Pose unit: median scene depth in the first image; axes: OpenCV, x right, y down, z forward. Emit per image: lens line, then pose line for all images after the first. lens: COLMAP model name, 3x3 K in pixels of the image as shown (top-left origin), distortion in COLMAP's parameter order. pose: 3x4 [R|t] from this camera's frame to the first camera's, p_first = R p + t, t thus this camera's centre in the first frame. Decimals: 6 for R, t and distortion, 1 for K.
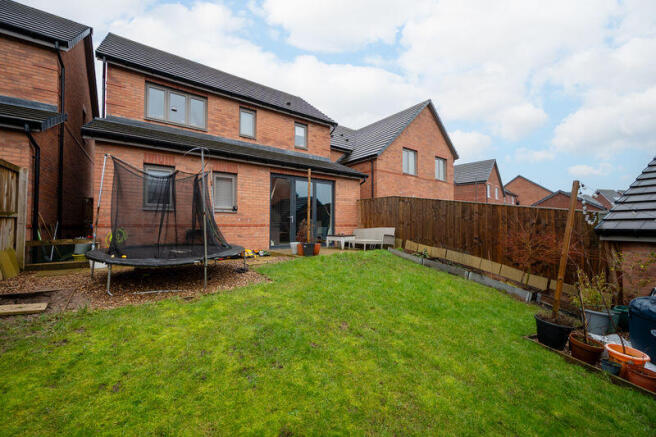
lens RADIAL K [[257.3, 0, 287.0], [0, 257.3, 215.8], [0, 0, 1]] dist [-0.000563, -0.000040]
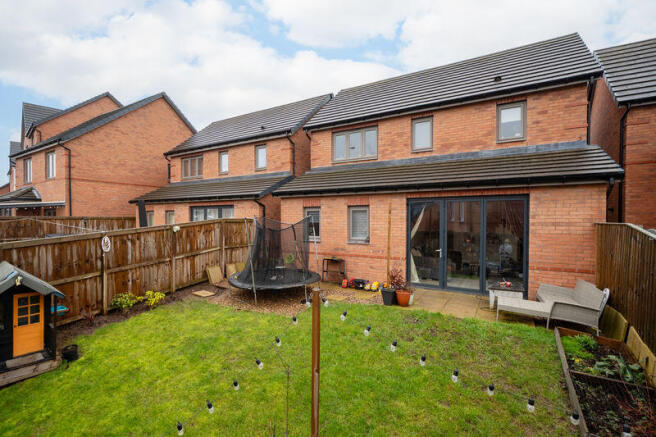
lens RADIAL K [[304.0, 0, 328.0], [0, 304.0, 218.5], [0, 0, 1]] dist [0.000072, -0.000182]
pose [[0.434082, -0.000496, -0.900873, 0.708618], [0.035836, 0.999218, 0.016717, -0.120547], [0.900160, -0.039540, 0.433761, 0.296415]]
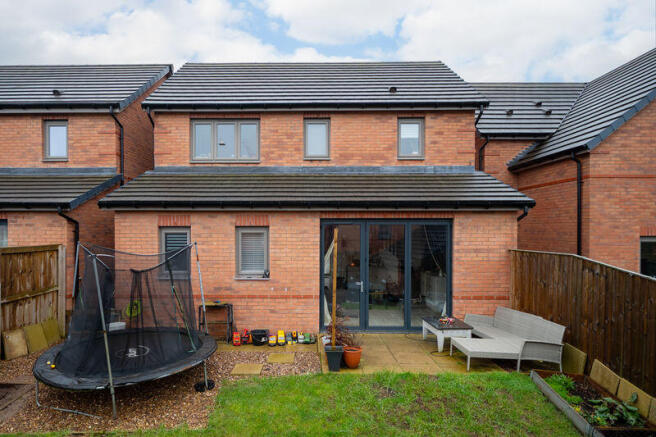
lens RADIAL K [[337.0, 0, 295.3], [0, 337.0, 227.4], [0, 0, 1]] dist [0.000276, 0.000078]
pose [[0.825073, -0.001032, -0.565026, 0.361745], [0.021861, 0.999308, 0.030097, -0.164818], [0.564604, -0.037184, 0.824524, 0.218930]]
